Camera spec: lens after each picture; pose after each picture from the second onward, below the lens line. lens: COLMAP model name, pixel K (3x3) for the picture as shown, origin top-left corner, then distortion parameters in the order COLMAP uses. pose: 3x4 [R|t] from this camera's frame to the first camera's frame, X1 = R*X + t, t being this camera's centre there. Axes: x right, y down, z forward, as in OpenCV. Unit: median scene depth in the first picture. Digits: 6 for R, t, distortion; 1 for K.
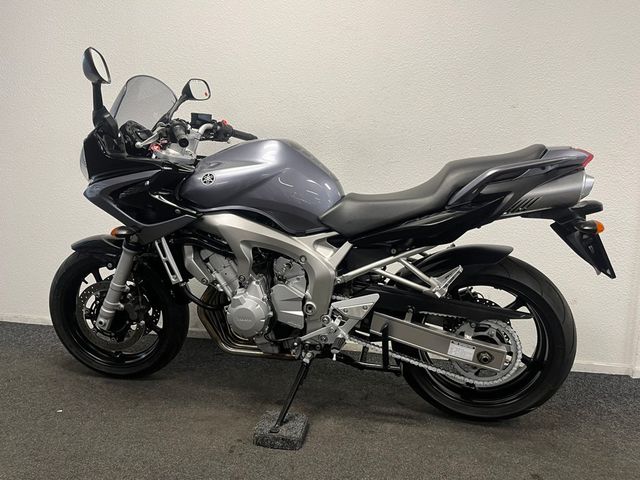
lens RADIAL K [[490.0, 0, 319.2], [0, 490.0, 231.1], [0, 0, 1]] dist [0.076157, -0.106537]
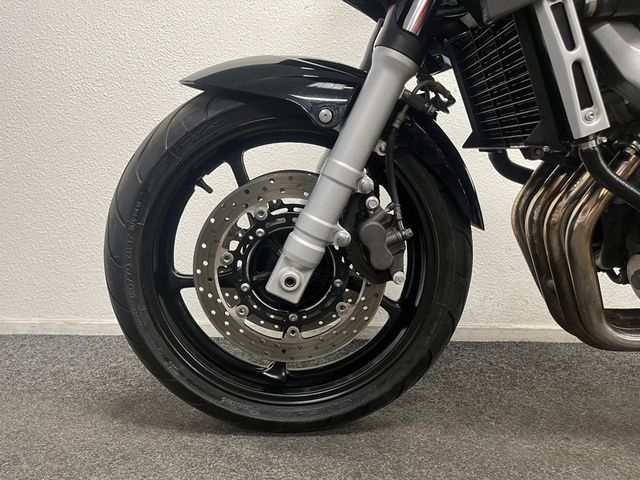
lens RADIAL K [[490.0, 0, 319.2], [0, 490.0, 231.1], [0, 0, 1]] dist [0.076157, -0.106537]
pose [[0.981818, -0.015229, 0.189213, -0.476039], [0.024146, 0.998699, -0.044910, 0.161517], [-0.188283, 0.048662, 0.980909, 0.629291]]
